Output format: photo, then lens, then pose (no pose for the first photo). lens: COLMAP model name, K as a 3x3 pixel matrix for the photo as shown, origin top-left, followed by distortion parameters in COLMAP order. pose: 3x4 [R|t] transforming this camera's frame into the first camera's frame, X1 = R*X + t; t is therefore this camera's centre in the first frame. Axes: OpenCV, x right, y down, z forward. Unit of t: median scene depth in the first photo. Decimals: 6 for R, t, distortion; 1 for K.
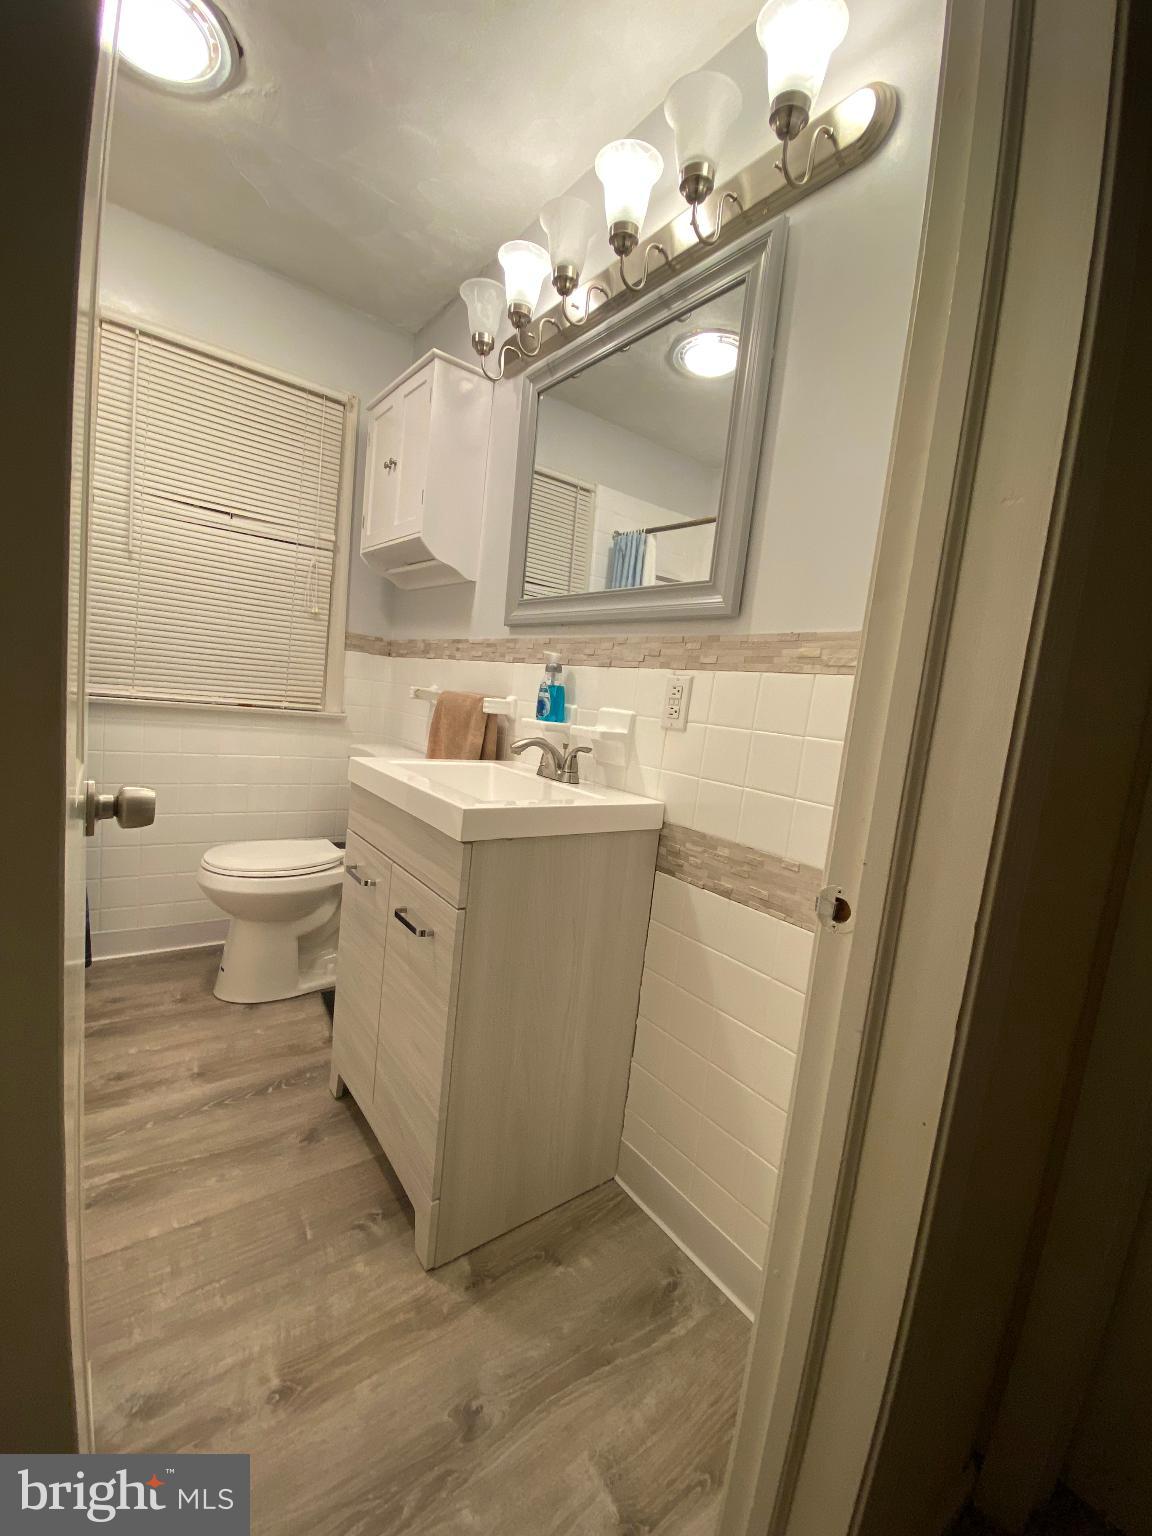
lens RADIAL K [[630.2, 0, 578.7], [0, 630.2, 775.2], [0, 0, 1]] dist [0.038950, -0.027069]
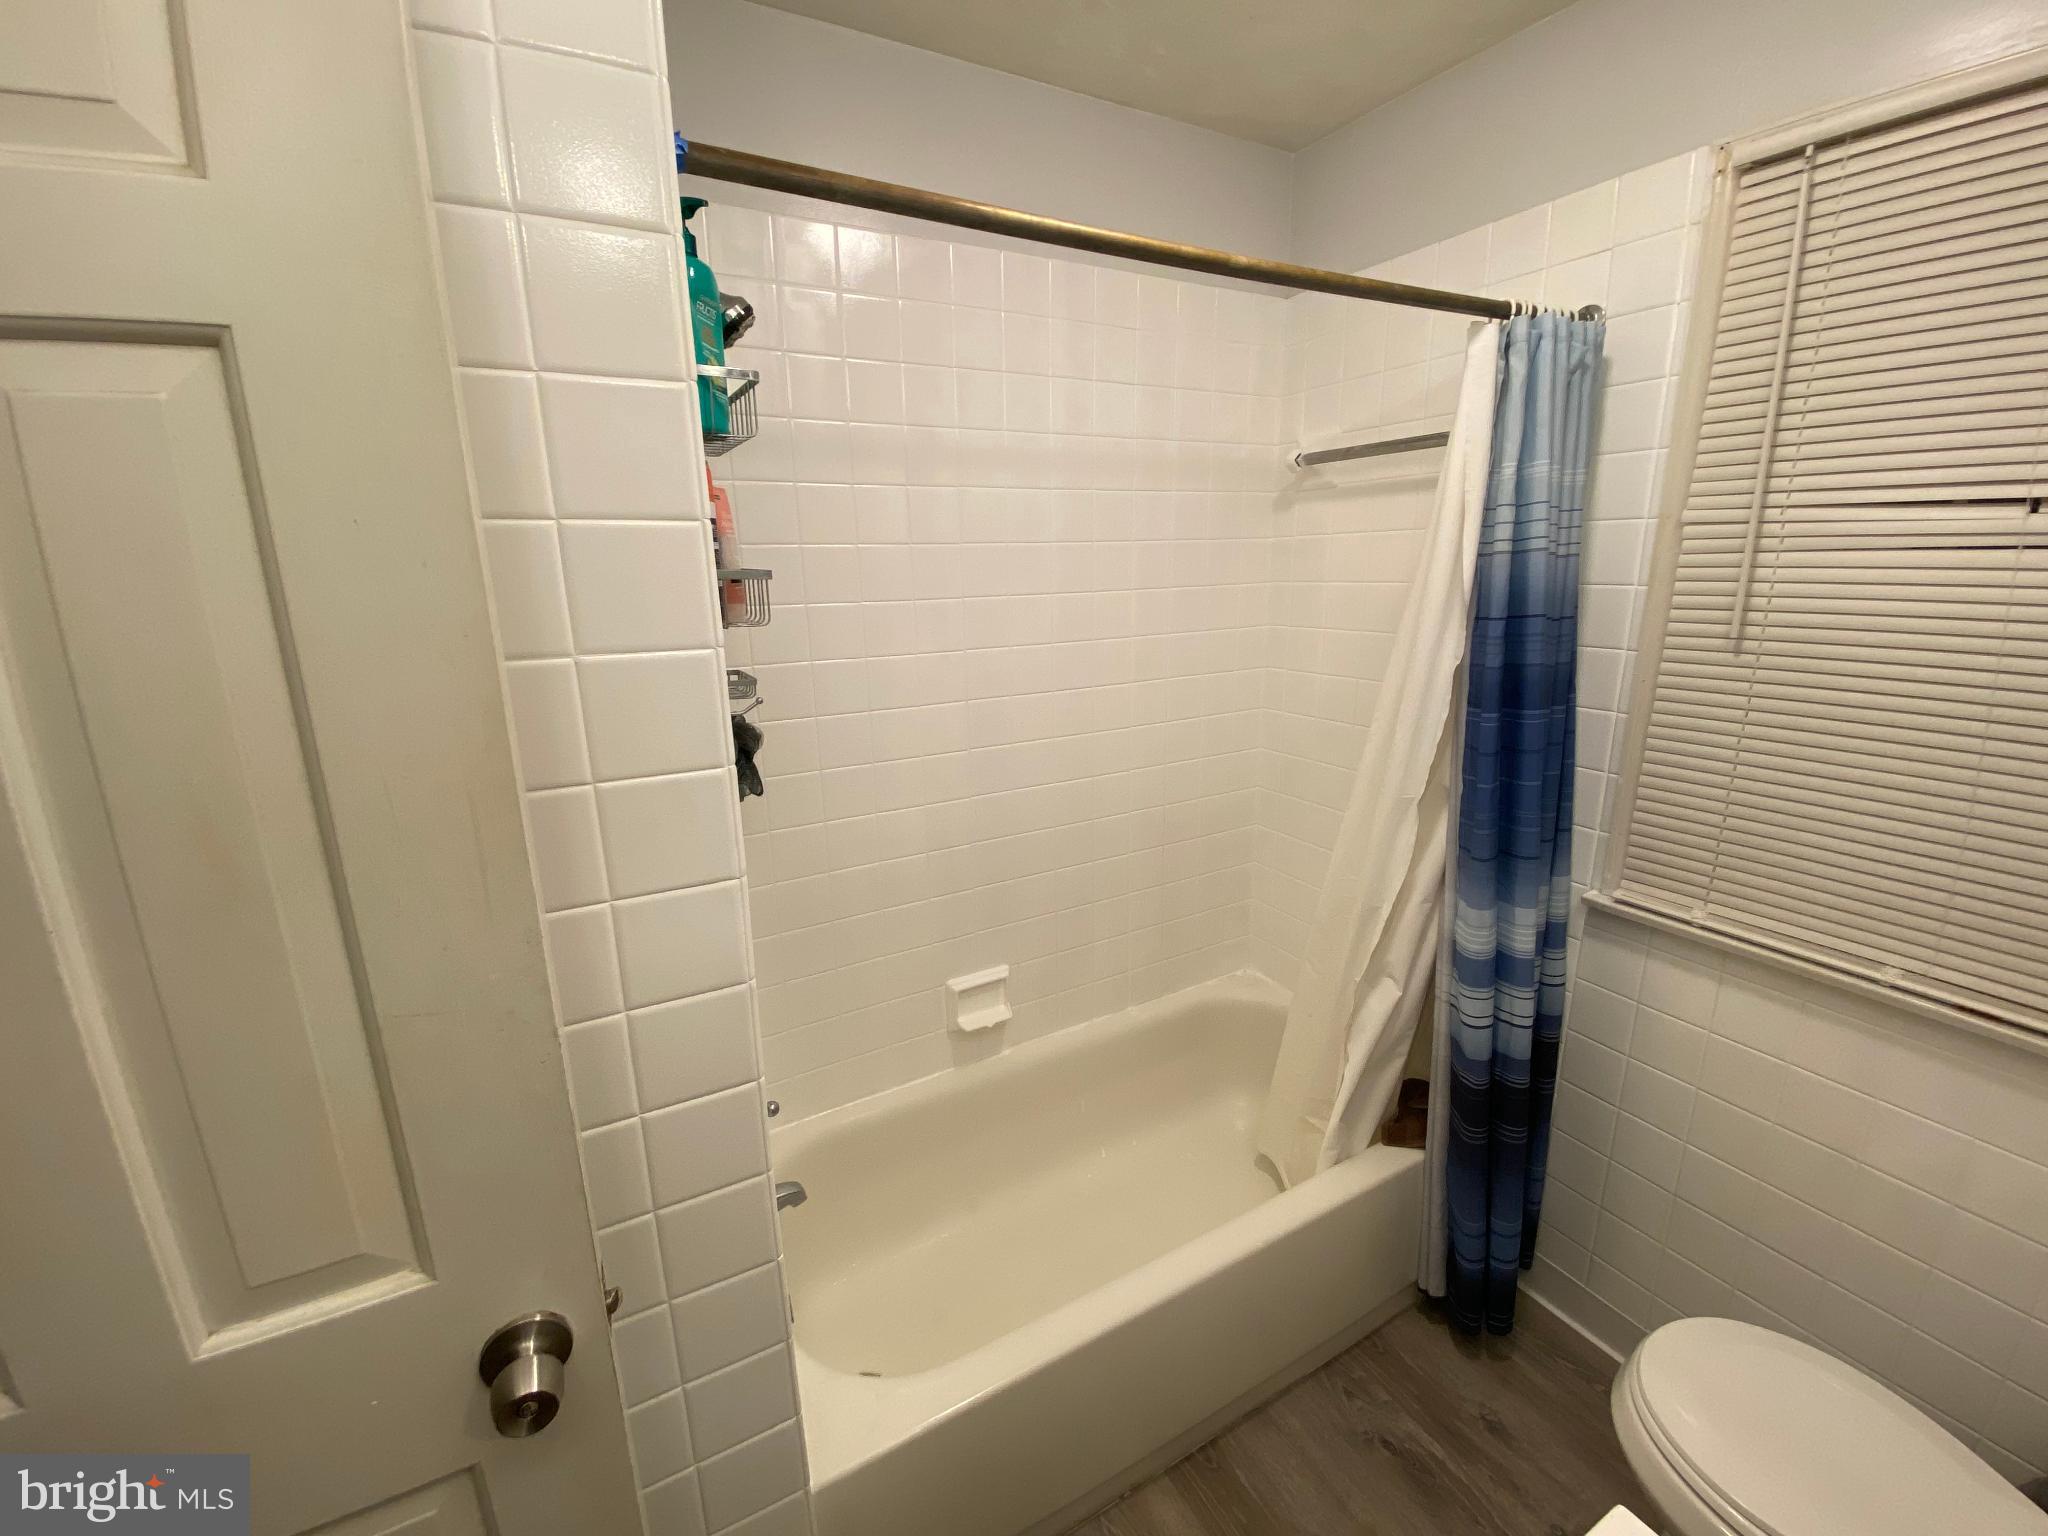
lens RADIAL K [[840.3, 0, 1028.1], [0, 840.3, 767.8], [0, 0, 1]] dist [0.038950, -0.027069]
pose [[-0.142893, 0.133486, -0.980695, 0.009020], [-0.127630, 0.980105, 0.152002, -0.333446], [0.981475, 0.146886, -0.123013, 0.672835]]
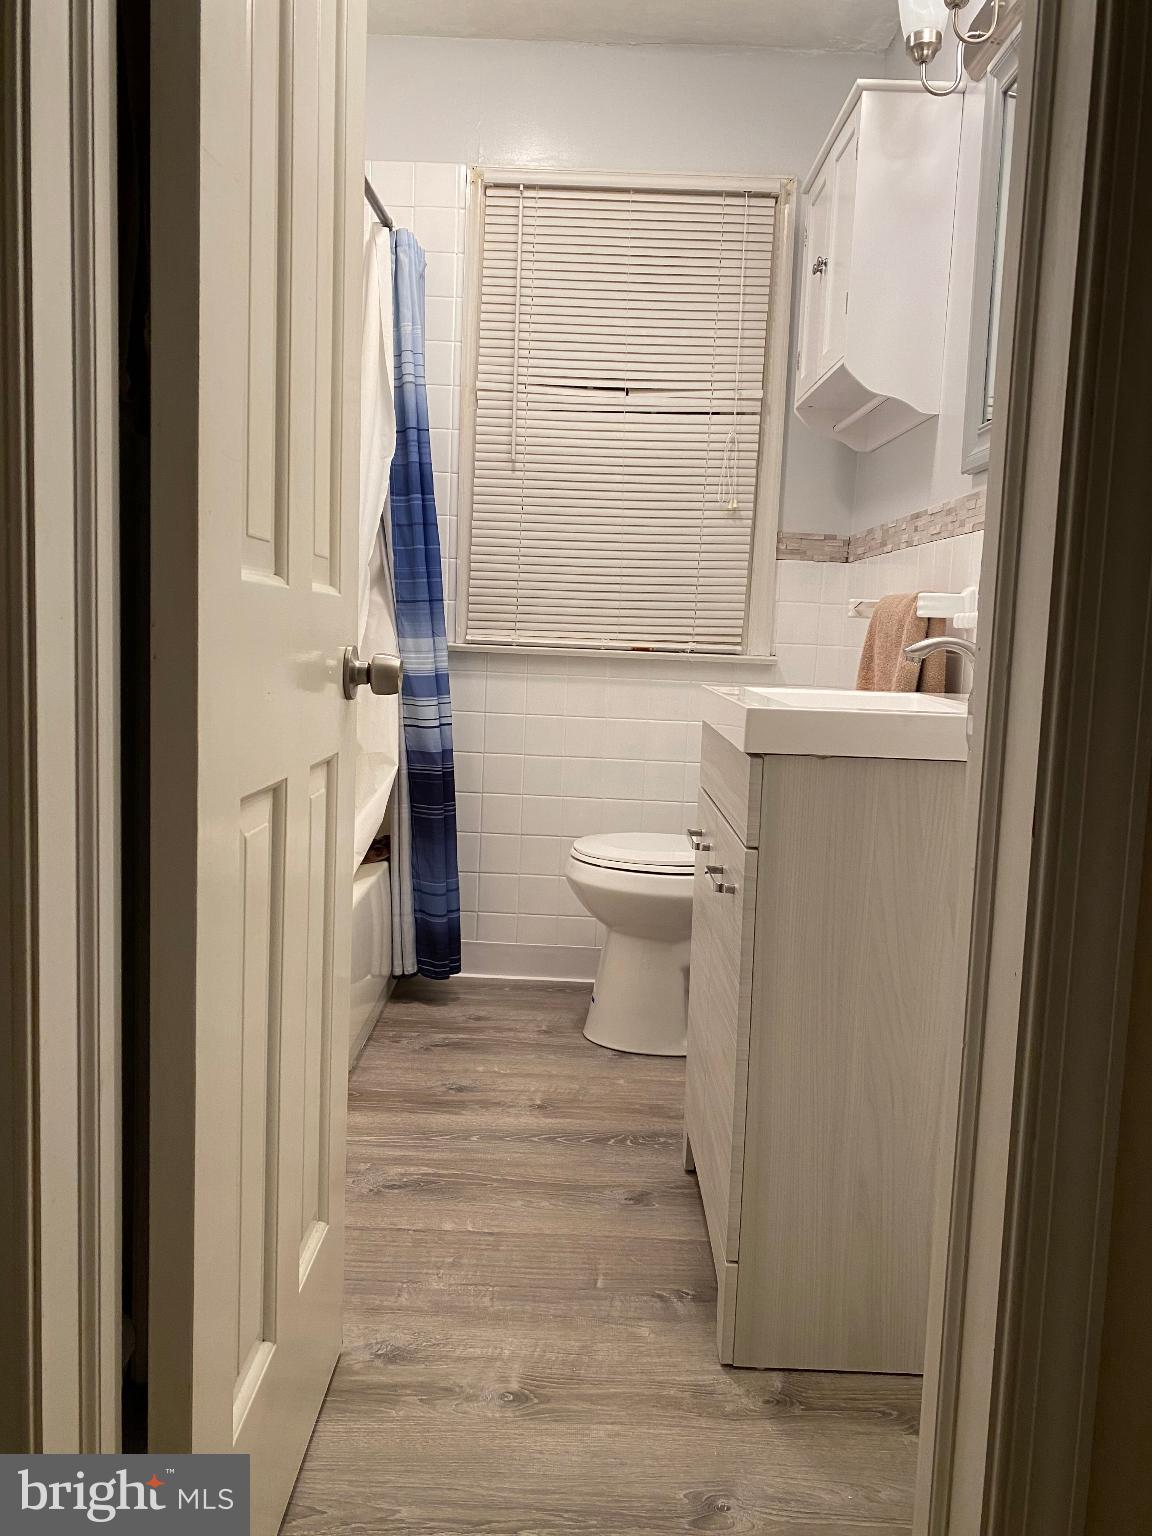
lens RADIAL K [[1200.9, 0, 576.0], [0, 1200.9, 768.0], [0, 0, 1]] dist [0.066471, -0.069404]
pose [[0.792532, -0.008645, -0.609769, 0.329563], [-0.028160, 0.998314, -0.050754, 0.128600], [0.609180, 0.057395, 0.790952, -0.151499]]
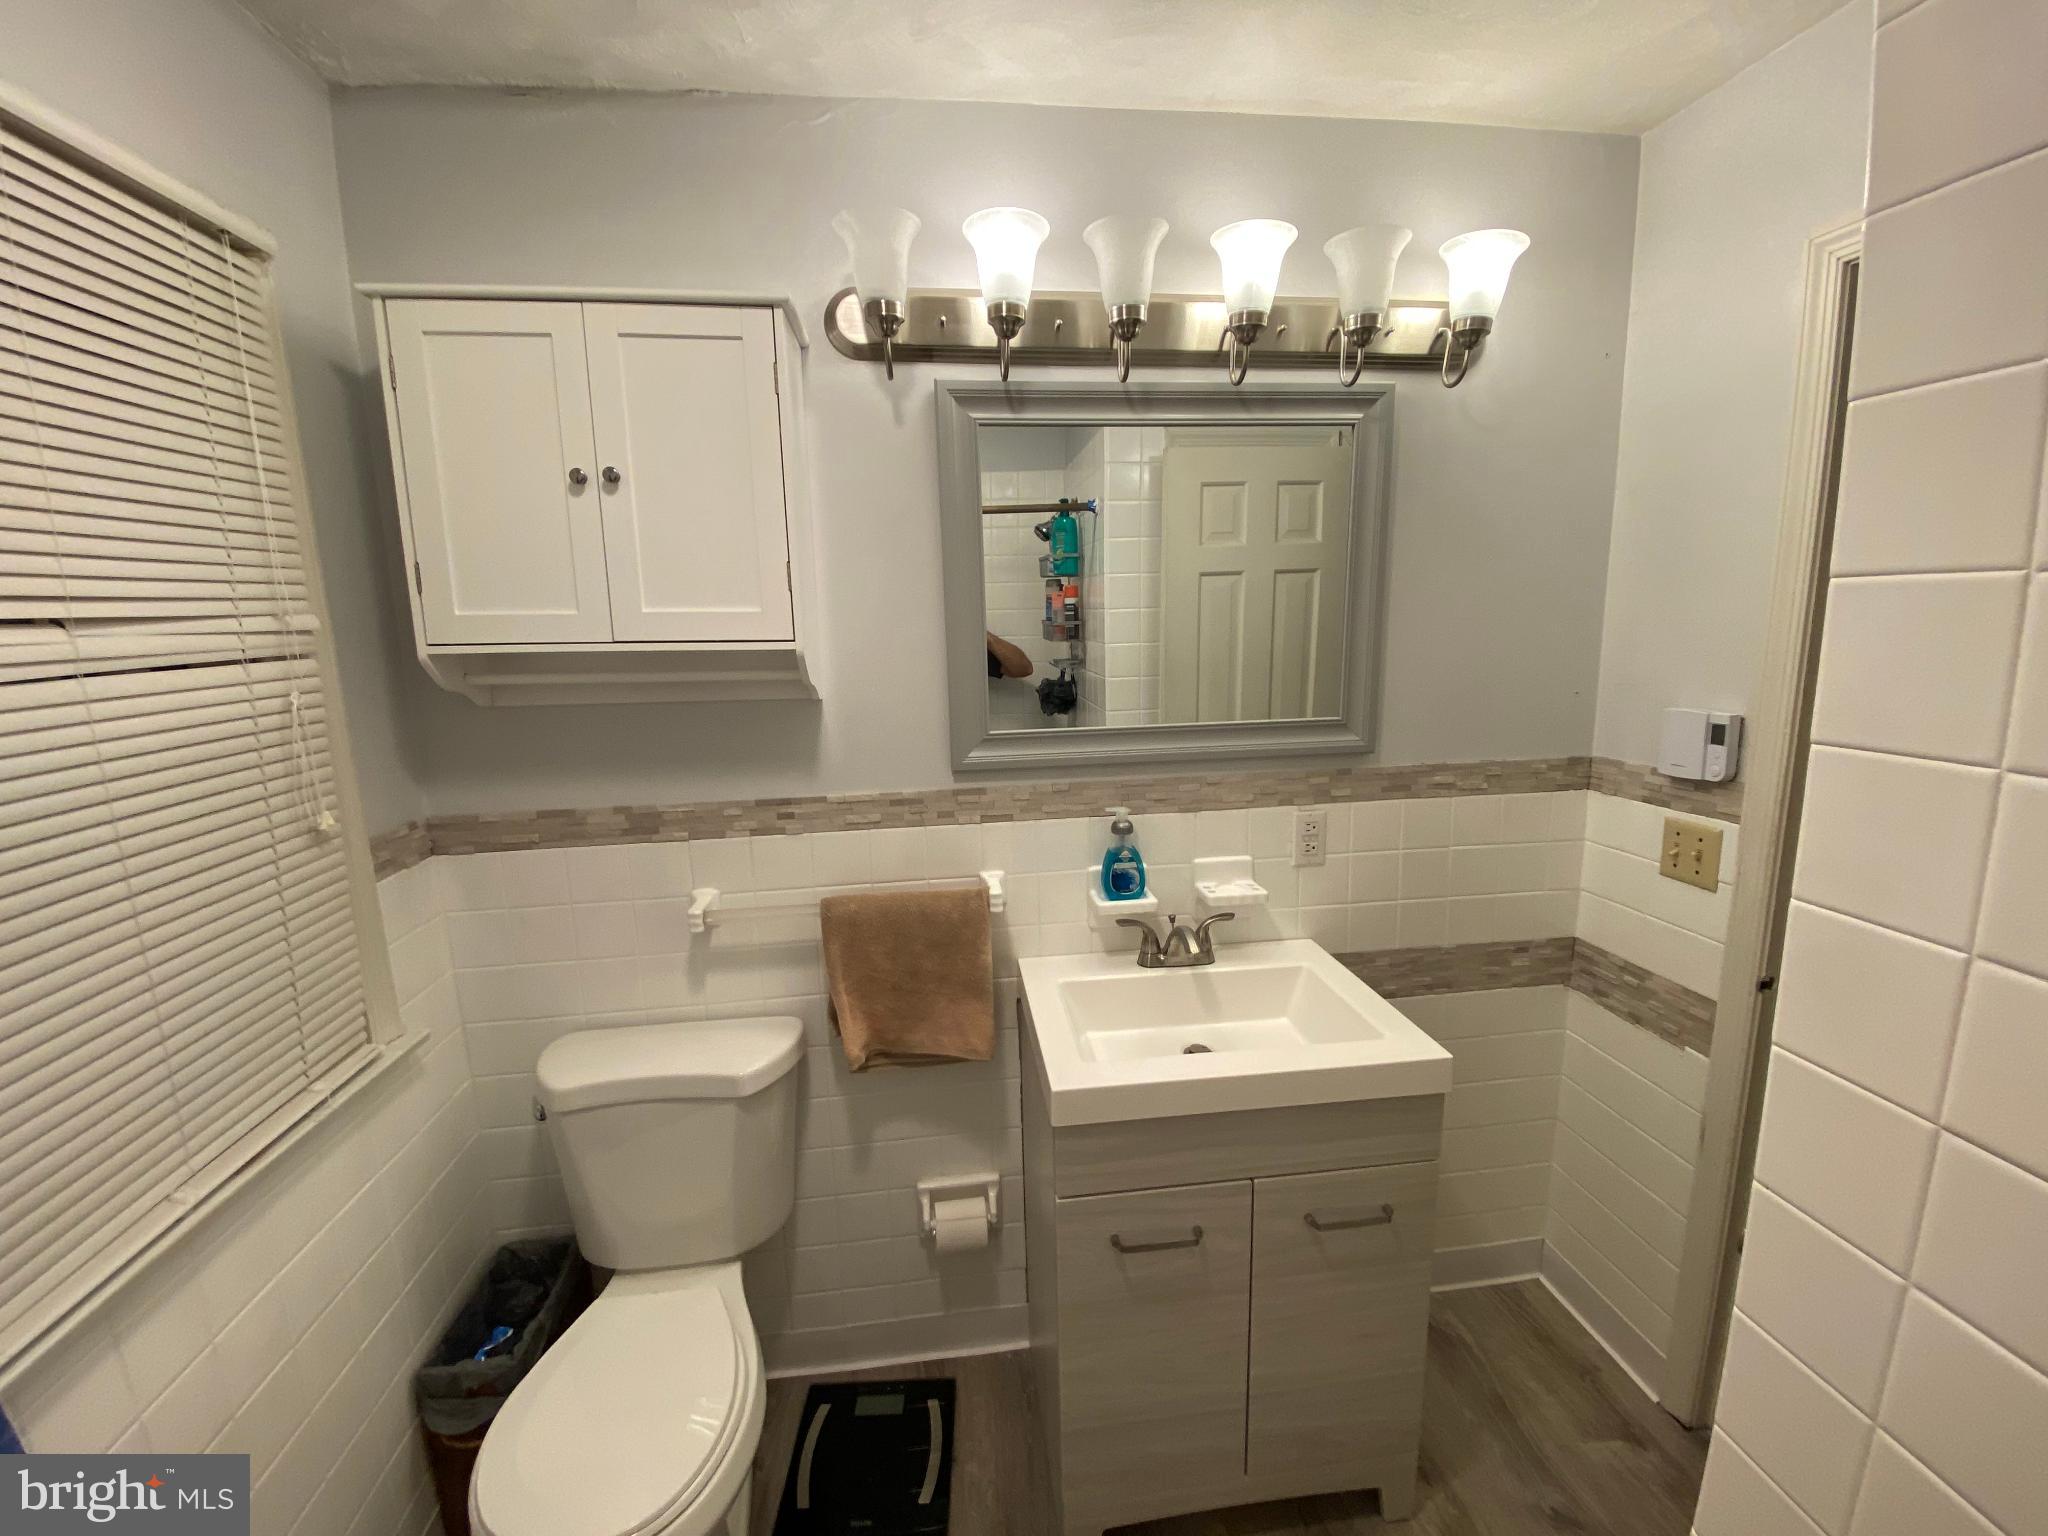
lens RADIAL K [[840.3, 0, 1028.1], [0, 840.3, 767.8], [0, 0, 1]] dist [0.038950, -0.027069]
pose [[0.494022, -0.272655, 0.825592, -0.864537], [0.181950, 0.960952, 0.208482, -0.447458], [-0.850198, 0.047222, 0.524341, 0.539976]]
